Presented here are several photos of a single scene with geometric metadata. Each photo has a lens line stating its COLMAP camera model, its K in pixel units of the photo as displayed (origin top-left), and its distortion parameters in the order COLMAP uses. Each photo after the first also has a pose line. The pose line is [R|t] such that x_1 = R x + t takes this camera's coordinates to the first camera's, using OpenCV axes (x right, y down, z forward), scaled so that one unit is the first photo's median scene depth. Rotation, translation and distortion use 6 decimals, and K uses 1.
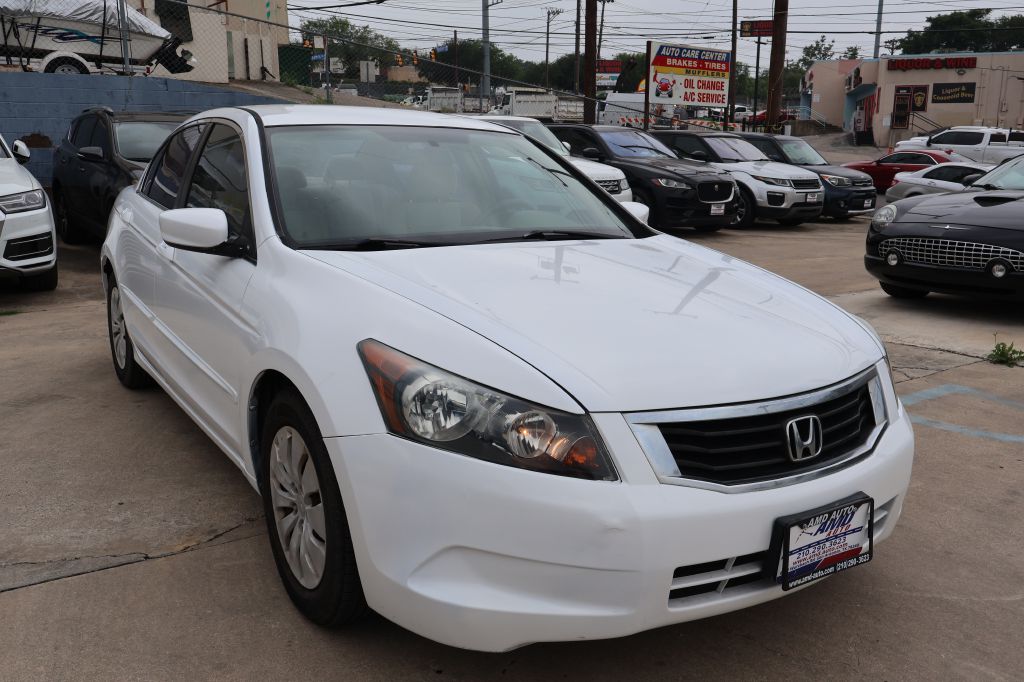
lens RADIAL K [[845.1, 0, 505.8], [0, 845.1, 379.0], [0, 0, 1]] dist [-0.005149, 0.005190]
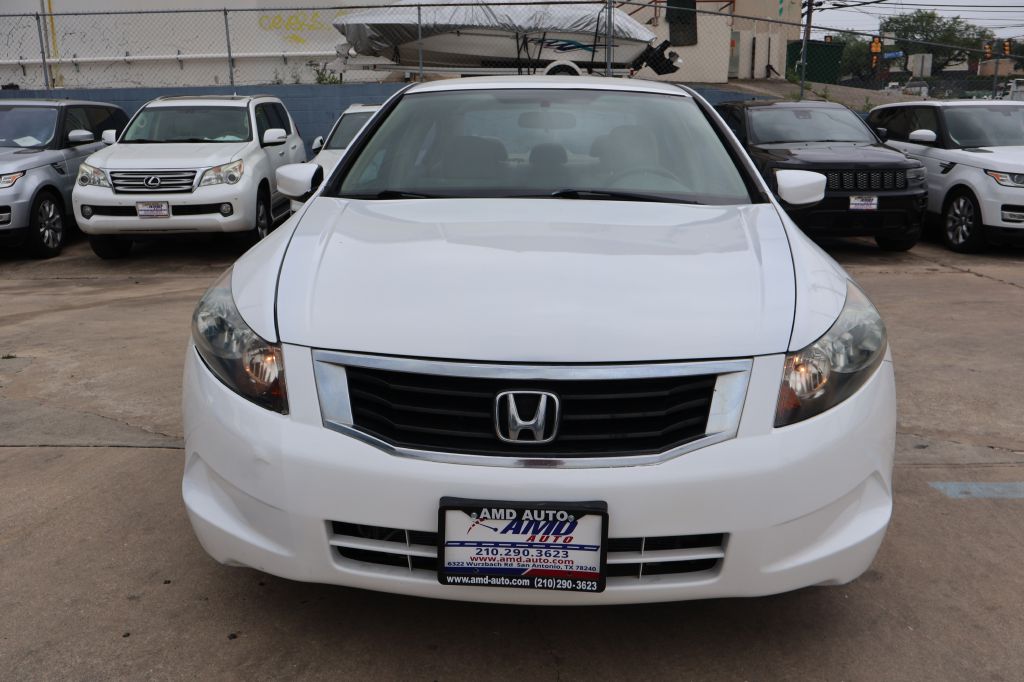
lens RADIAL K [[845.1, 0, 519.1], [0, 845.1, 376.3], [0, 0, 1]] dist [-0.005149, 0.005190]
pose [[0.815583, 0.138677, -0.561776, 0.123897], [-0.143797, 0.988975, 0.035369, 0.000475], [0.560487, 0.051936, 0.826533, 0.048692]]
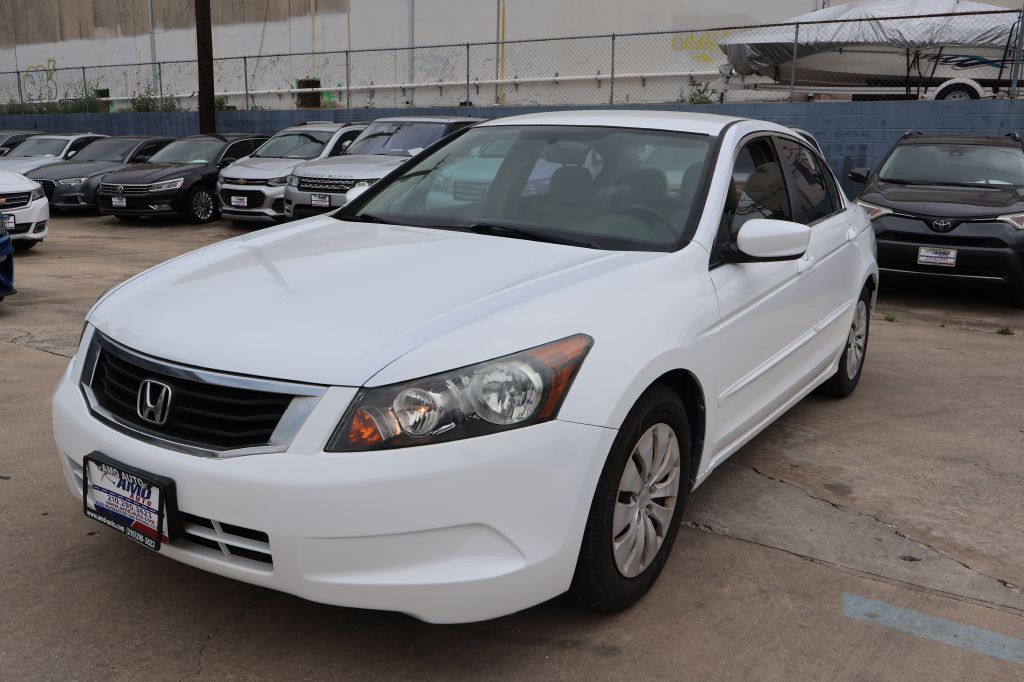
lens RADIAL K [[845.1, 0, 518.0], [0, 845.1, 382.3], [0, 0, 1]] dist [-0.005149, 0.005190]
pose [[0.416125, 0.239321, -0.877249, 0.221270], [-0.269903, 0.953774, 0.132169, -0.032078], [0.868327, 0.181773, 0.461483, 0.139770]]
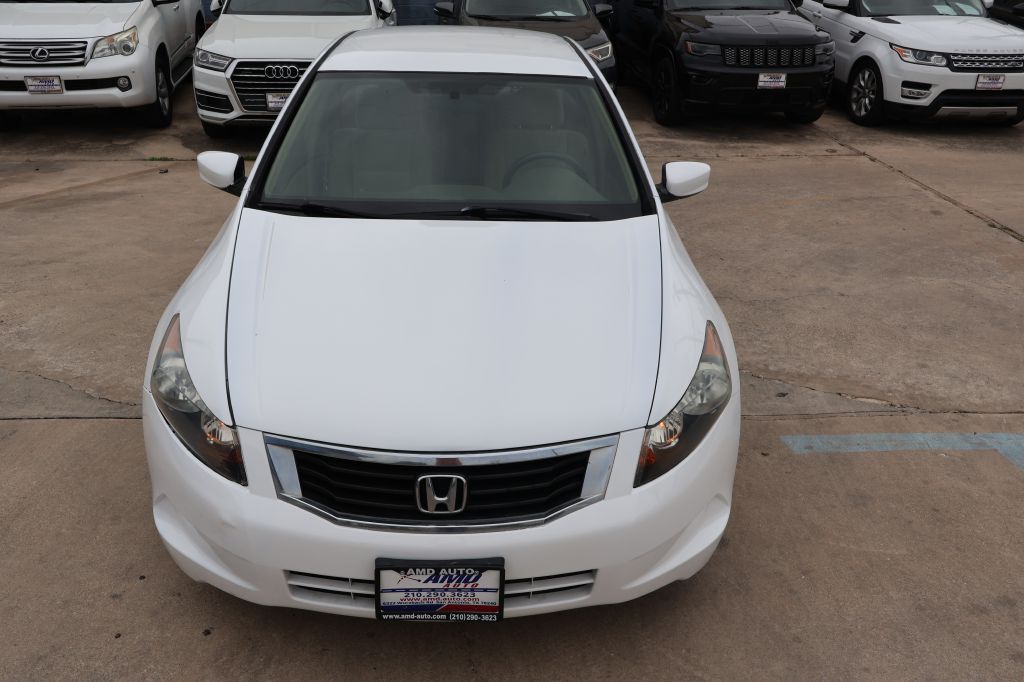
lens RADIAL K [[845.1, 0, 519.4], [0, 845.1, 375.2], [0, 0, 1]] dist [-0.005149, 0.005190]
pose [[0.865595, 0.234105, -0.442652, 0.133271], [-0.145331, 0.963386, 0.225314, -0.049270], [0.479192, -0.130699, 0.867924, 0.024870]]
